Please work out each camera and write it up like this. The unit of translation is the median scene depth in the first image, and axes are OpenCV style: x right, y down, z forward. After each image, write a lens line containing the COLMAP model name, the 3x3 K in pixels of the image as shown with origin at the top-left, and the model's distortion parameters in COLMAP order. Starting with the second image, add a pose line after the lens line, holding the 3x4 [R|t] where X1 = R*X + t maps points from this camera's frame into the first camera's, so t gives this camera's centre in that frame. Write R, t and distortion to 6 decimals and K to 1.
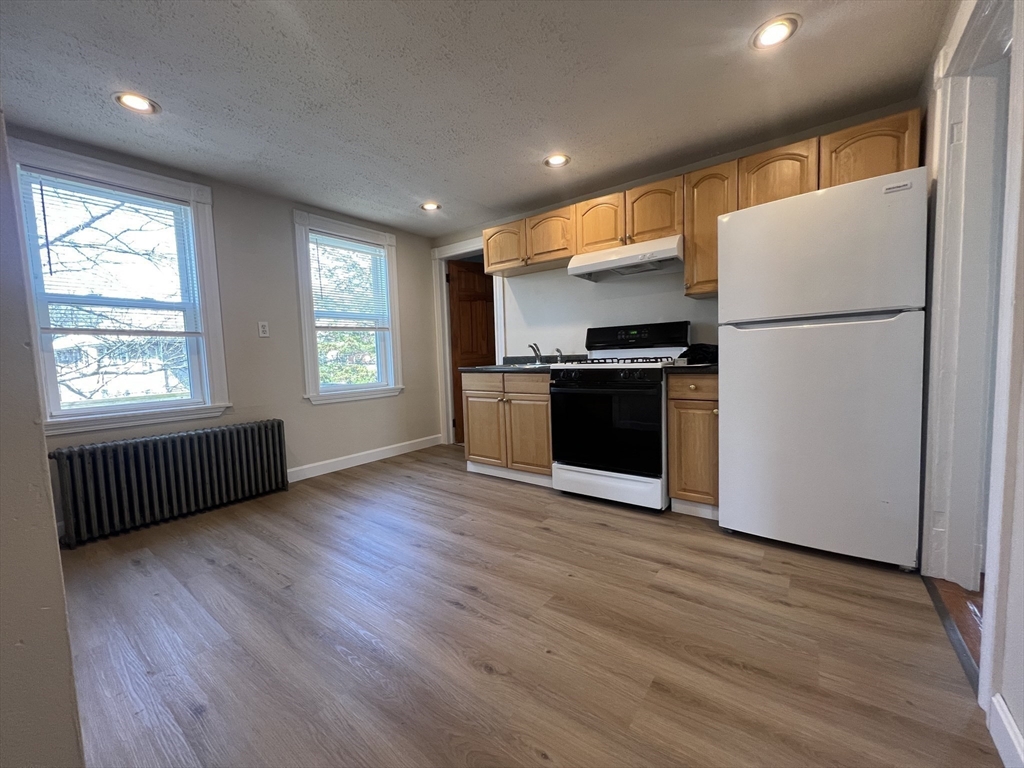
lens RADIAL K [[406.6, 0, 511.7], [0, 406.6, 386.4], [0, 0, 1]] dist [-0.000249, 0.000121]
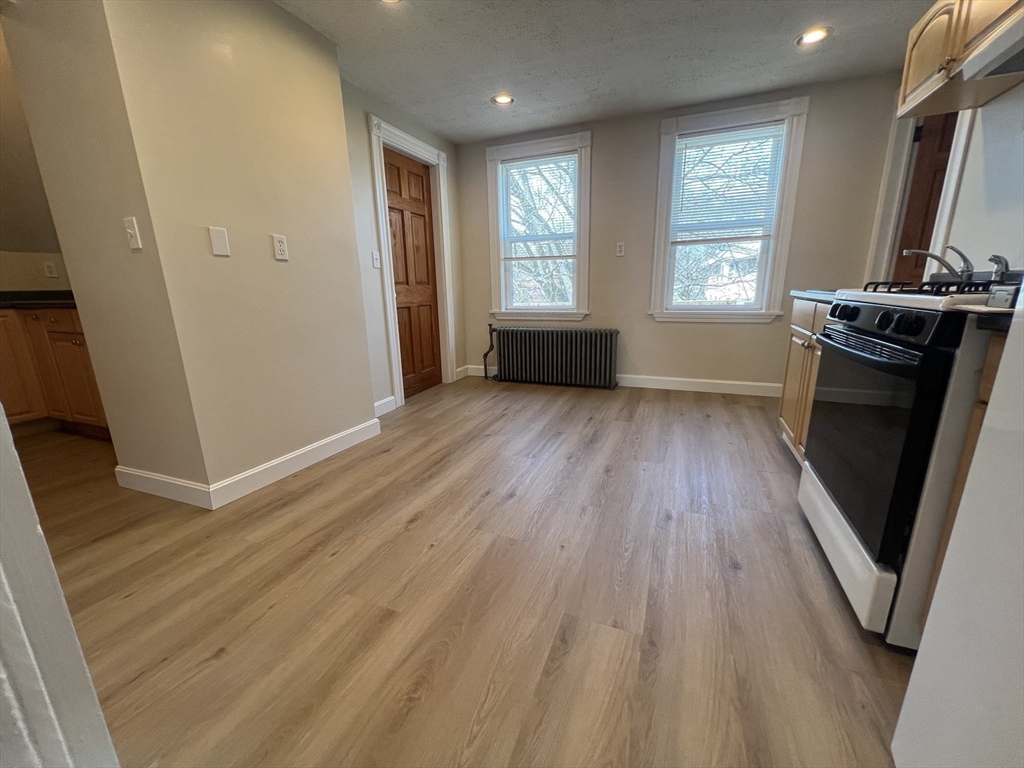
lens RADIAL K [[408.9, 0, 513.2], [0, 408.9, 386.6], [0, 0, 1]] dist [-0.000702, -0.000072]
pose [[0.261229, 0.257568, -0.930279, 0.524814], [-0.061867, 0.966229, 0.250149, -0.039020], [0.963292, -0.007792, 0.268342, 0.432683]]
